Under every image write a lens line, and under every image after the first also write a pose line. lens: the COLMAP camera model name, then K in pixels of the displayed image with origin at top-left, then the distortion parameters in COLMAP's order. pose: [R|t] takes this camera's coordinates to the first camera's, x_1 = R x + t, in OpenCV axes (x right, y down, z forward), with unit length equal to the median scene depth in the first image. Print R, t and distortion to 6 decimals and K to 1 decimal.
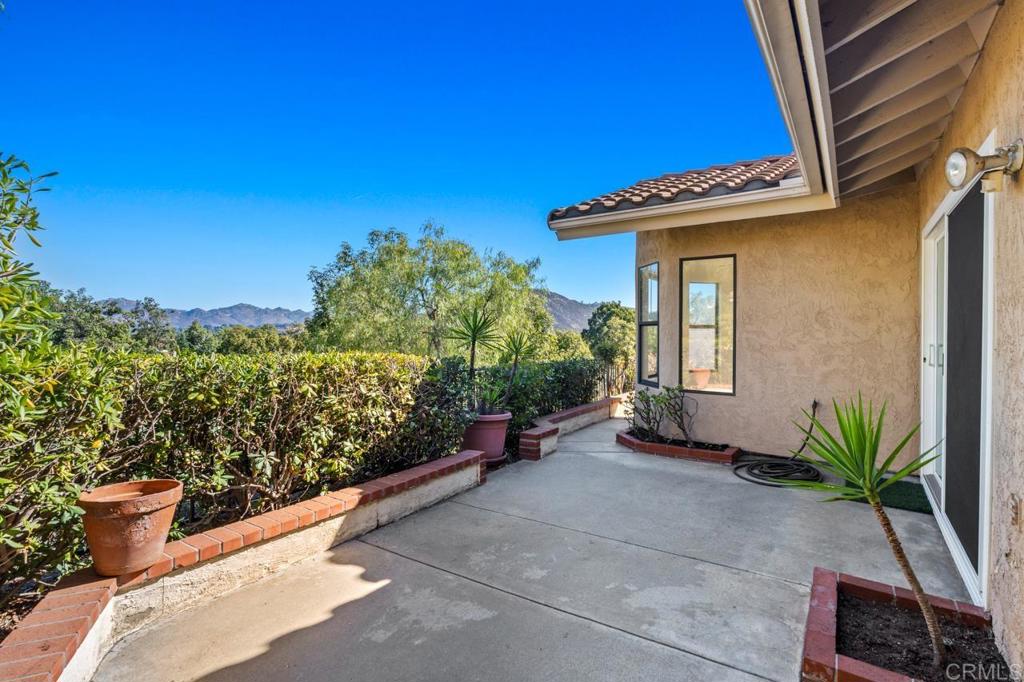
lens RADIAL K [[483.1, 0, 512.0], [0, 483.1, 341.0], [0, 0, 1]] dist [-0.000801, -0.000055]
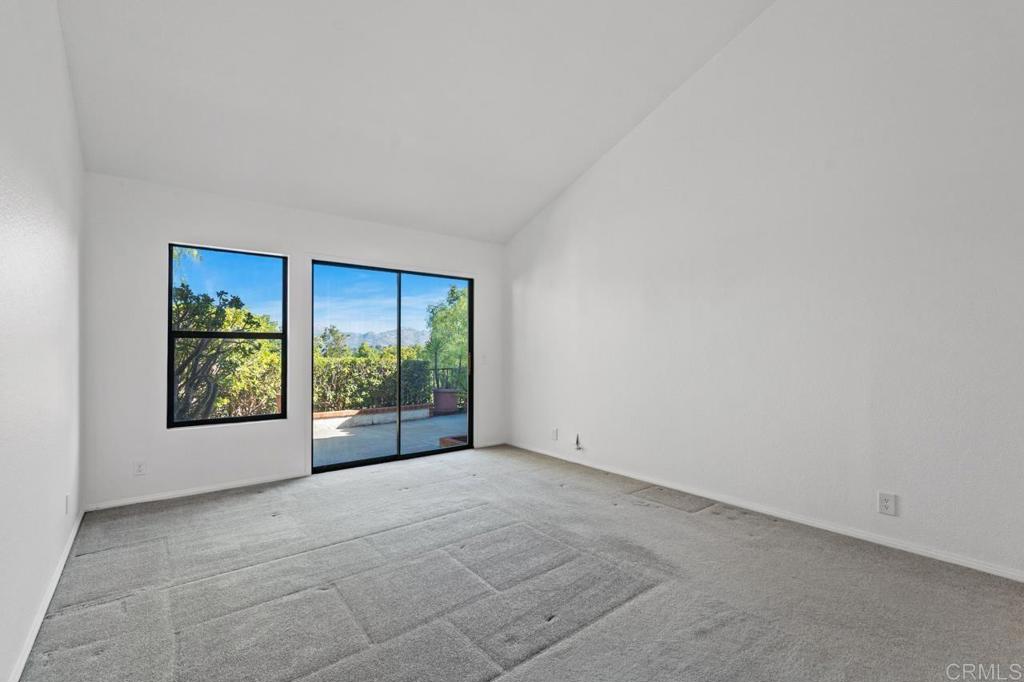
lens RADIAL K [[457.4, 0, 512.0], [0, 457.4, 341.0], [0, 0, 1]] dist [0.048083, 0.000062]
pose [[0.960843, -0.012008, -0.276833, 1.119488], [0.001564, 0.999280, -0.037916, 0.031408], [0.277089, 0.035998, 0.960170, -1.171766]]
